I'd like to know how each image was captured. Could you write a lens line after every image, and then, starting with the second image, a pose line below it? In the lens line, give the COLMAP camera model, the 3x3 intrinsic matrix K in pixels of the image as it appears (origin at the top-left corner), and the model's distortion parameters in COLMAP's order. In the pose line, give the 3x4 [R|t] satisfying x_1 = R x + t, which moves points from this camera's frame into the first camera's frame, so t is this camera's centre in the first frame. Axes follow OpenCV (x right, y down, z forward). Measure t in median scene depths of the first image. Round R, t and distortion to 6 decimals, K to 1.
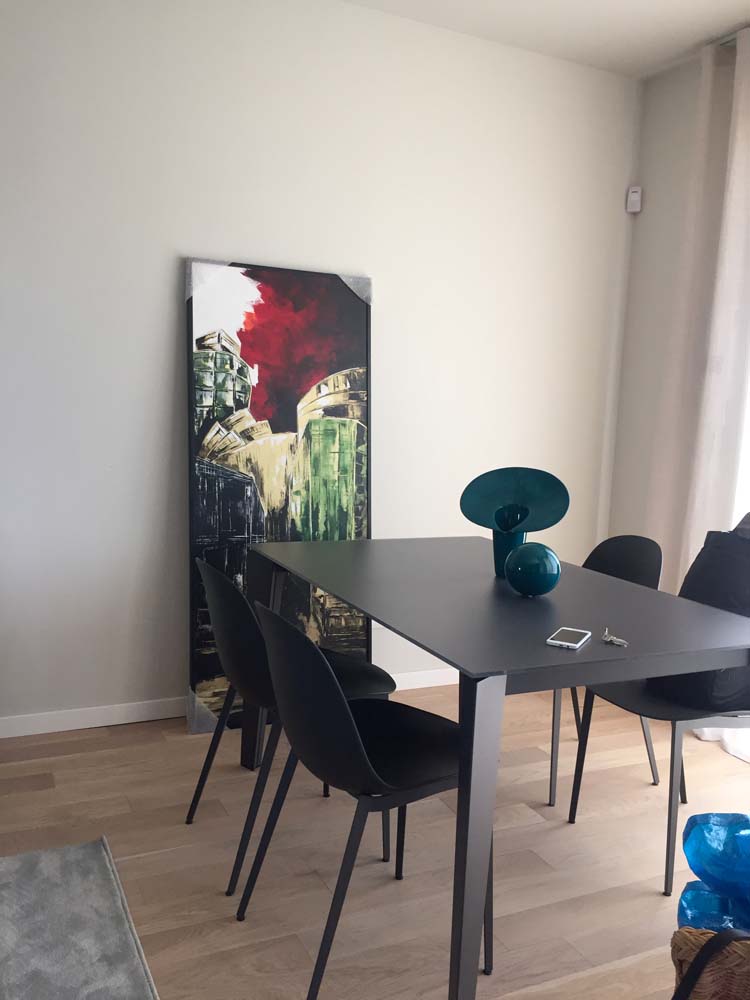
lens RADIAL K [[865.4, 0, 371.3], [0, 865.4, 492.3], [0, 0, 1]] dist [0.082584, -0.118338]
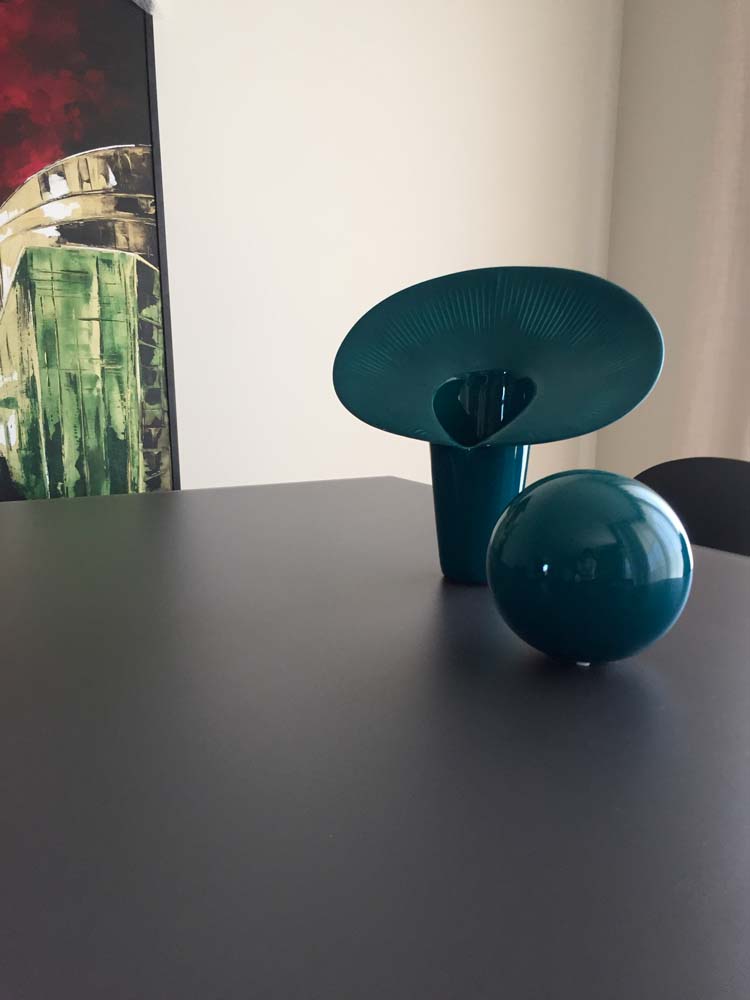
lens RADIAL K [[865.4, 0, 374.5], [0, 865.4, 499.6], [0, 0, 1]] dist [0.082584, -0.118338]
pose [[0.993493, -0.043748, 0.105155, 0.060805], [0.037288, 0.997340, 0.062629, 0.030754], [-0.107615, -0.058300, 0.992482, 0.487858]]
